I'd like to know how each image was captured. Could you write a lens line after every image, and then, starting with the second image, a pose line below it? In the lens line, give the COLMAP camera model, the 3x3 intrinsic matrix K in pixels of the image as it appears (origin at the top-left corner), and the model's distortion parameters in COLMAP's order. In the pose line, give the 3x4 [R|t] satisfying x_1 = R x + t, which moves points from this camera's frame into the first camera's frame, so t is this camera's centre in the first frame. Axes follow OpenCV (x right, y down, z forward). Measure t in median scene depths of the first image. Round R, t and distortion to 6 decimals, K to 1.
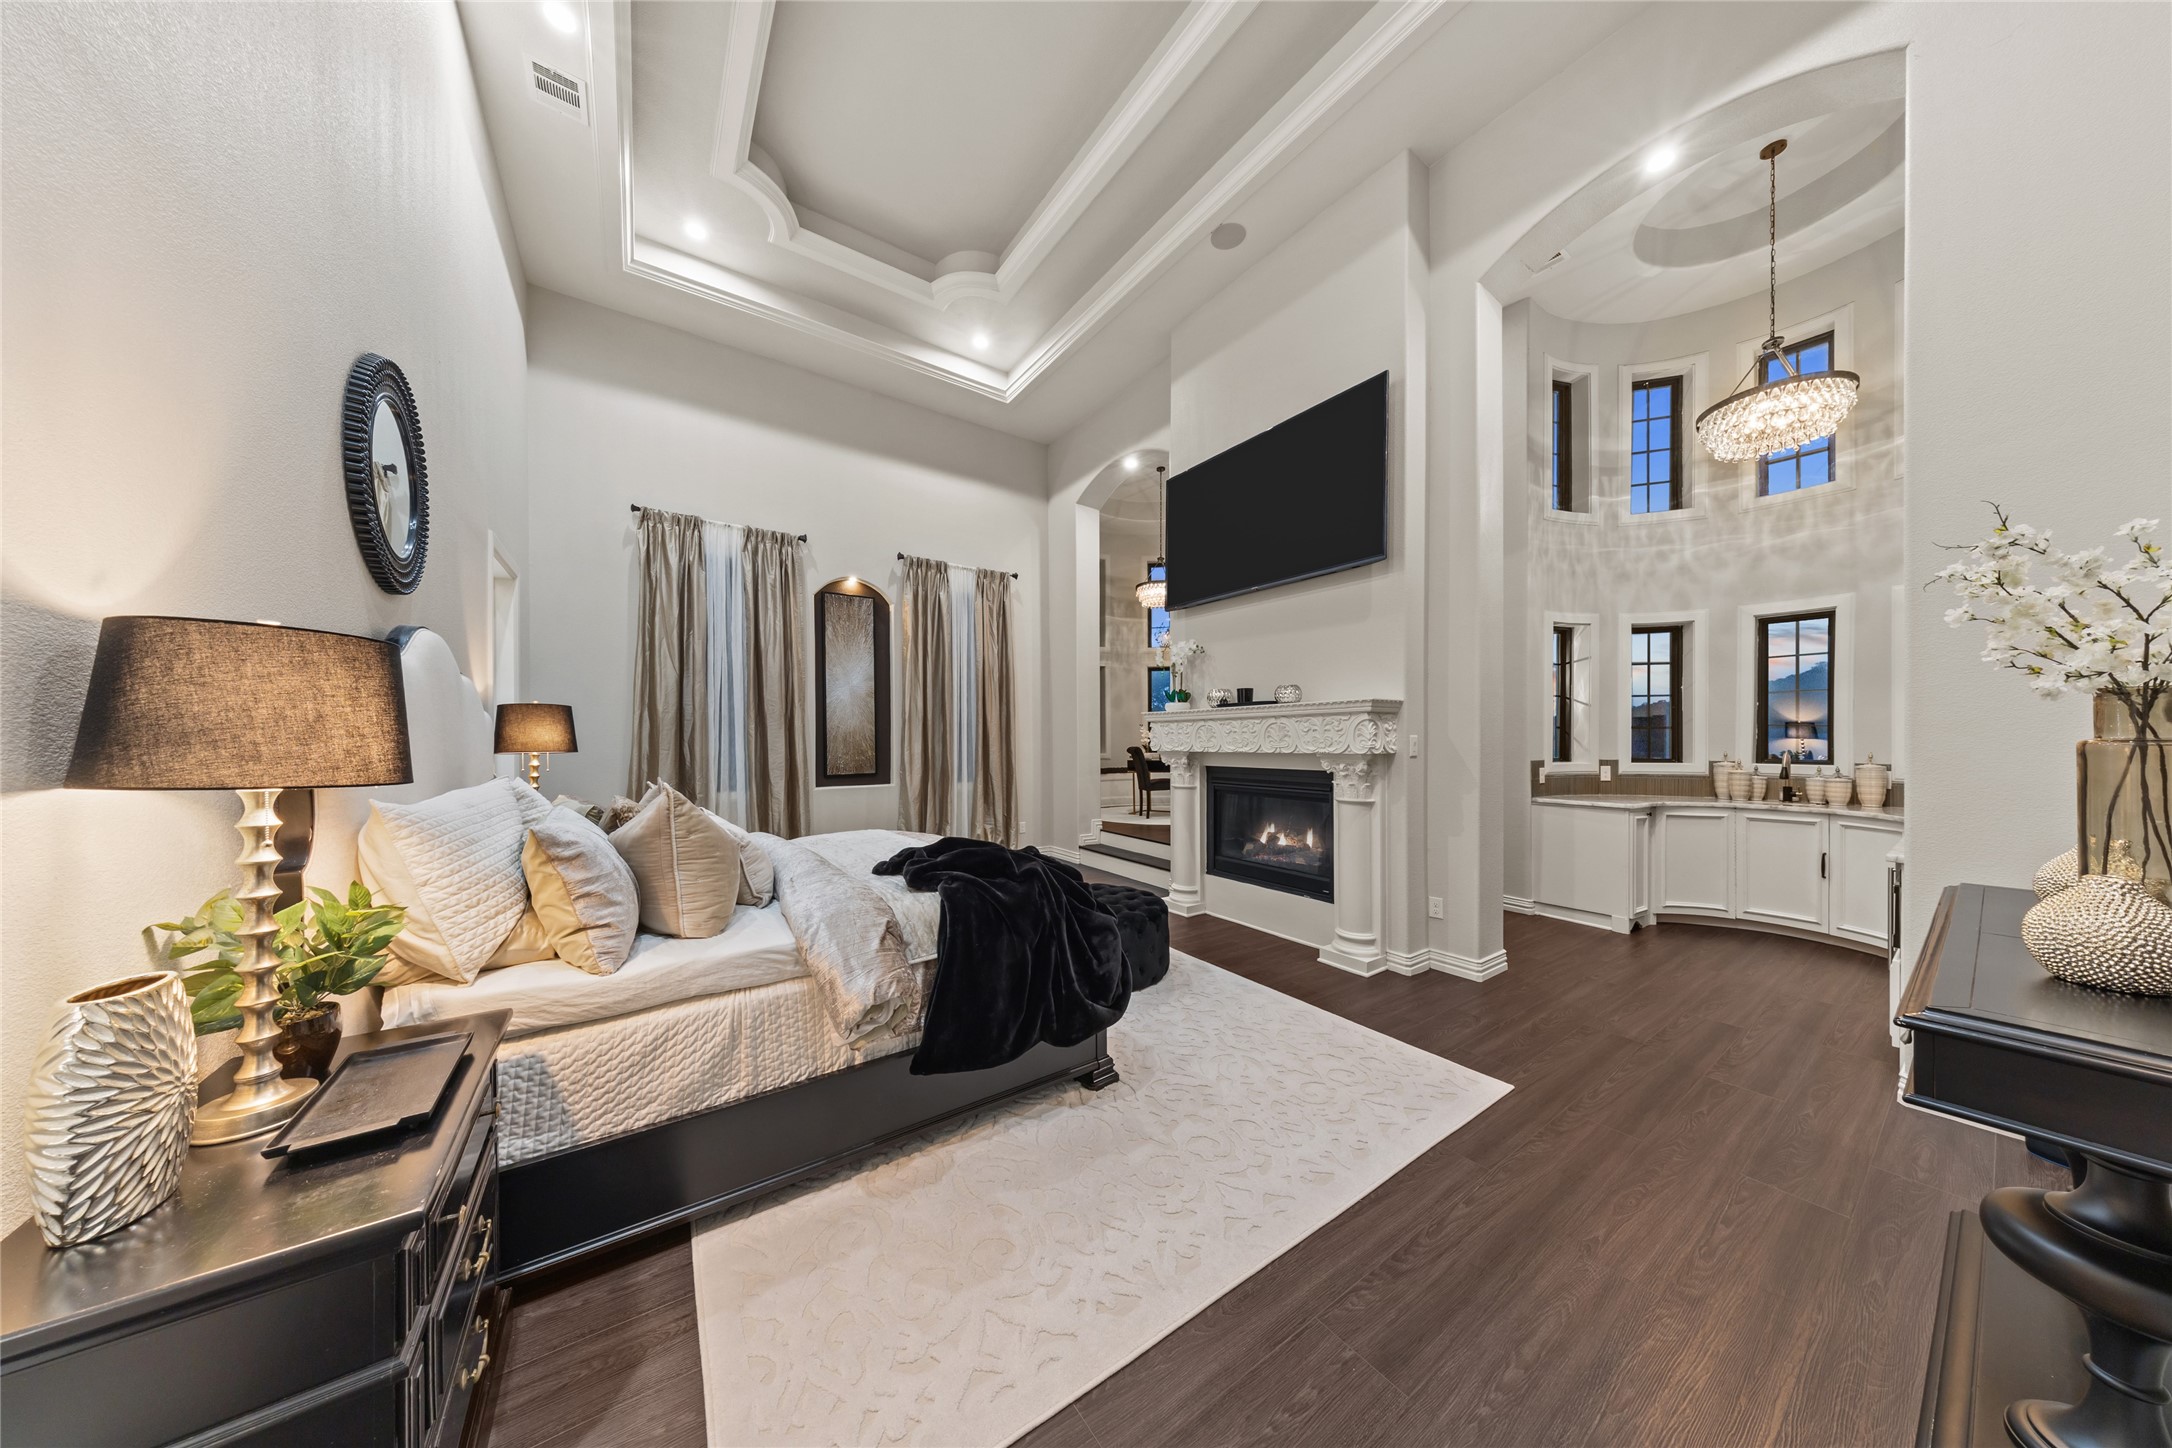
lens RADIAL K [[641.4, 0, 1085.8], [0, 641.4, 740.8], [0, 0, 1]] dist [0.002056, -0.000115]
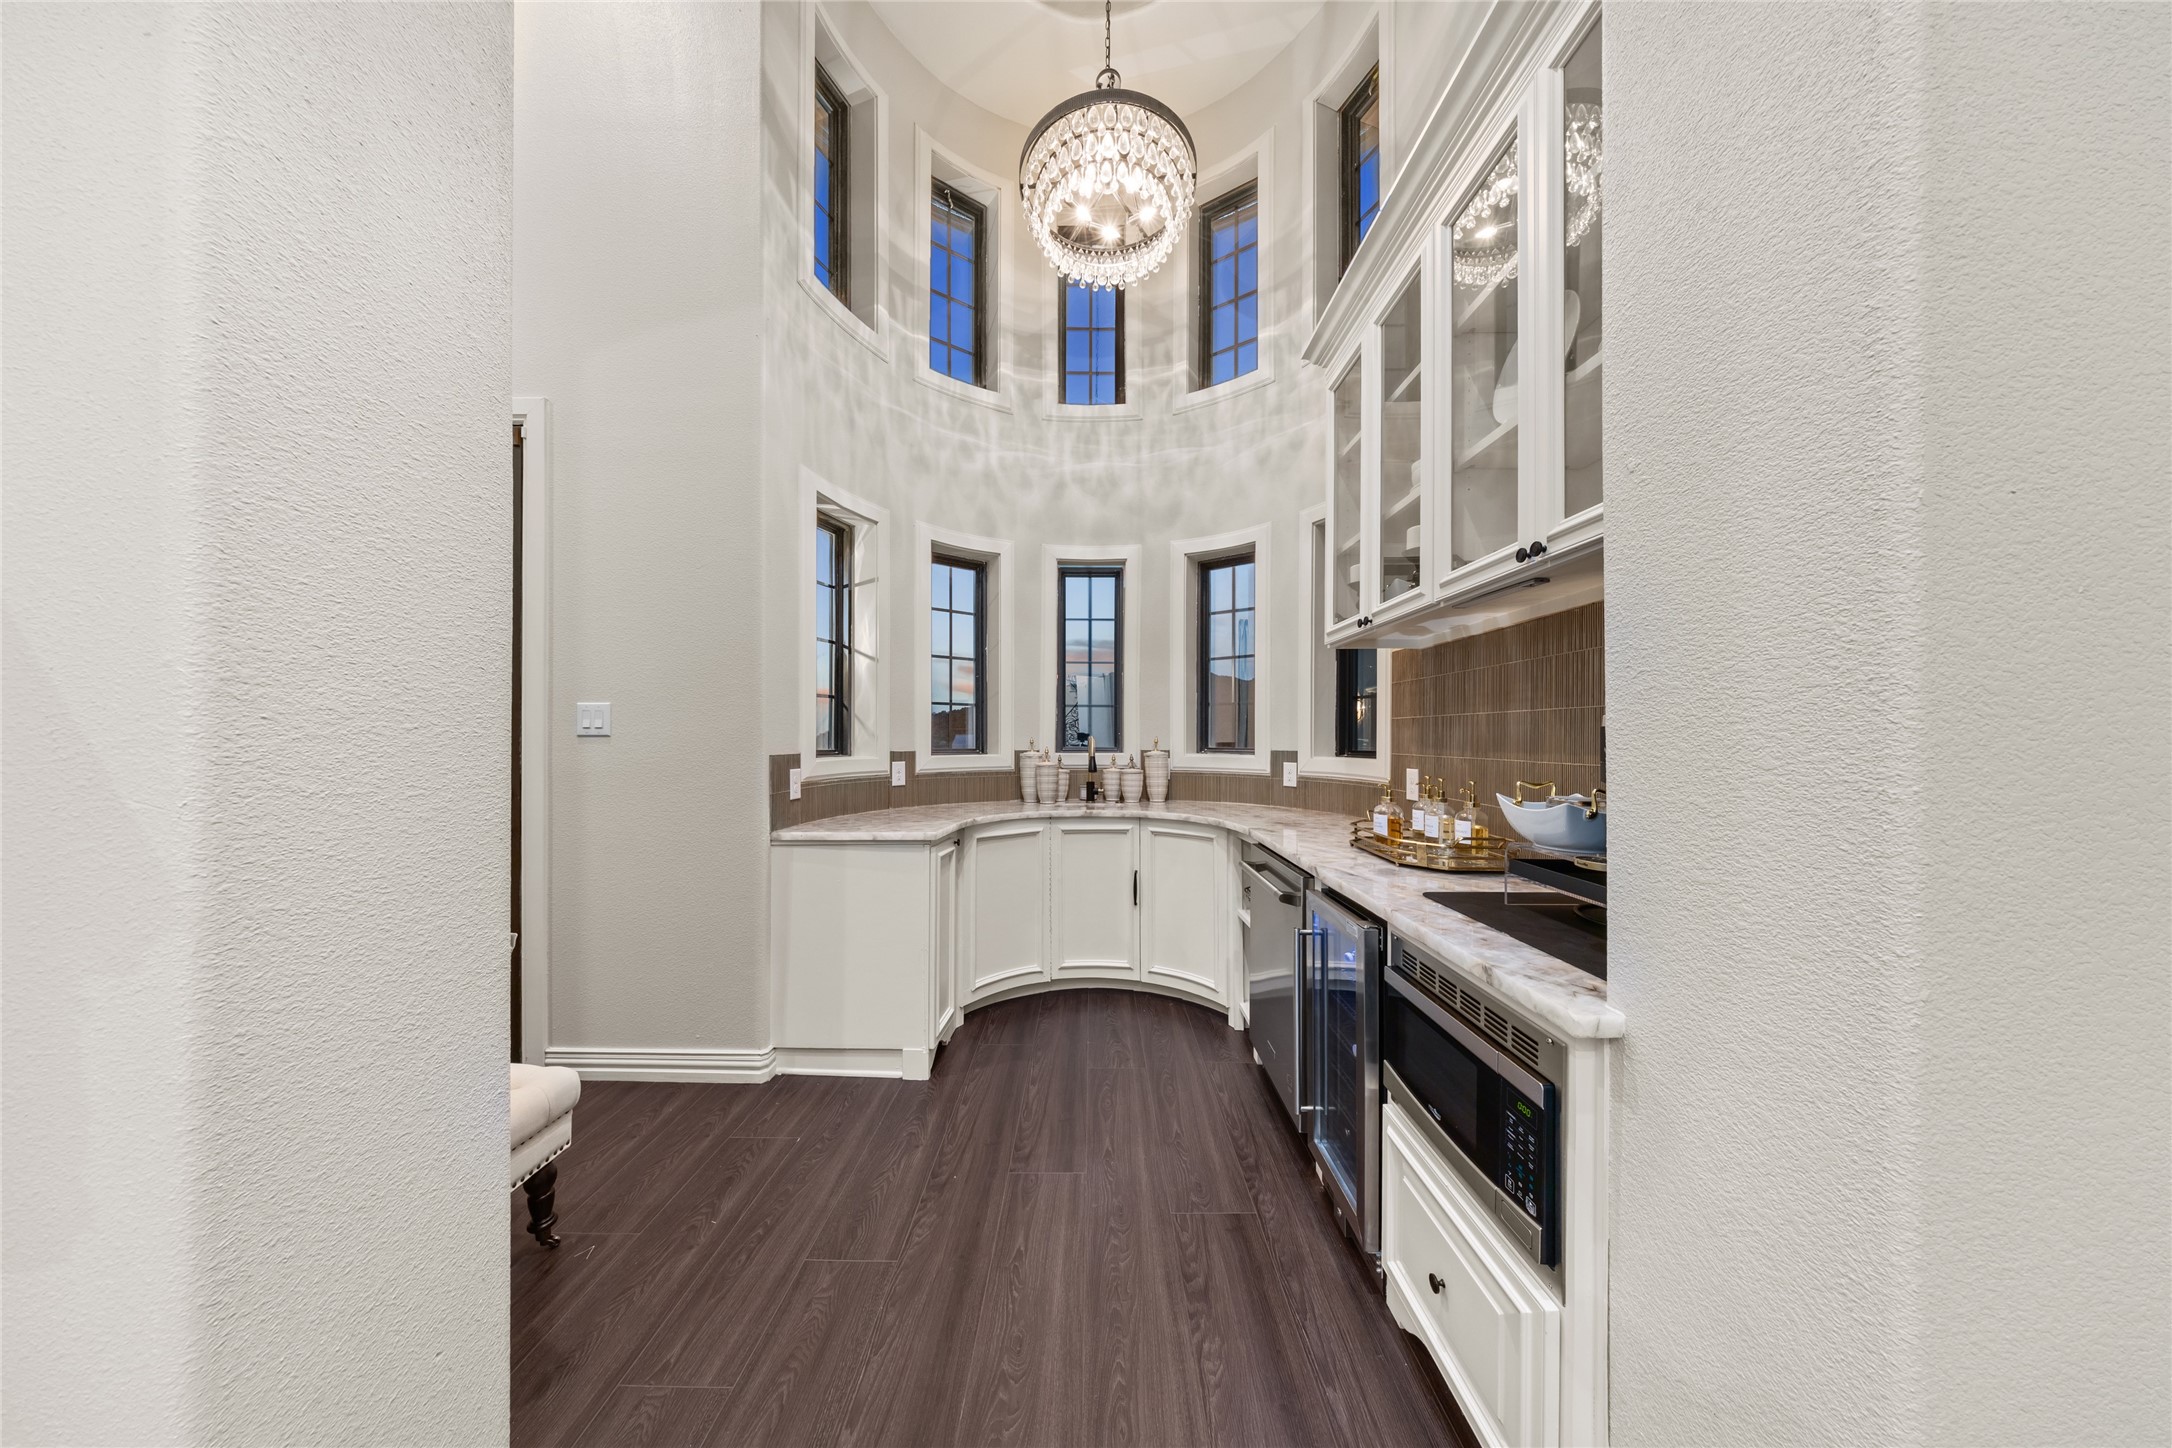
lens RADIAL K [[641.4, 0, 1084.0], [0, 641.4, 736.9], [0, 0, 1]] dist [0.002056, -0.000115]
pose [[0.589311, 0.002513, 0.807902, 0.433201], [0.002343, 0.999986, -0.004820, 0.019834], [-0.807903, 0.004734, 0.589297, 0.513330]]
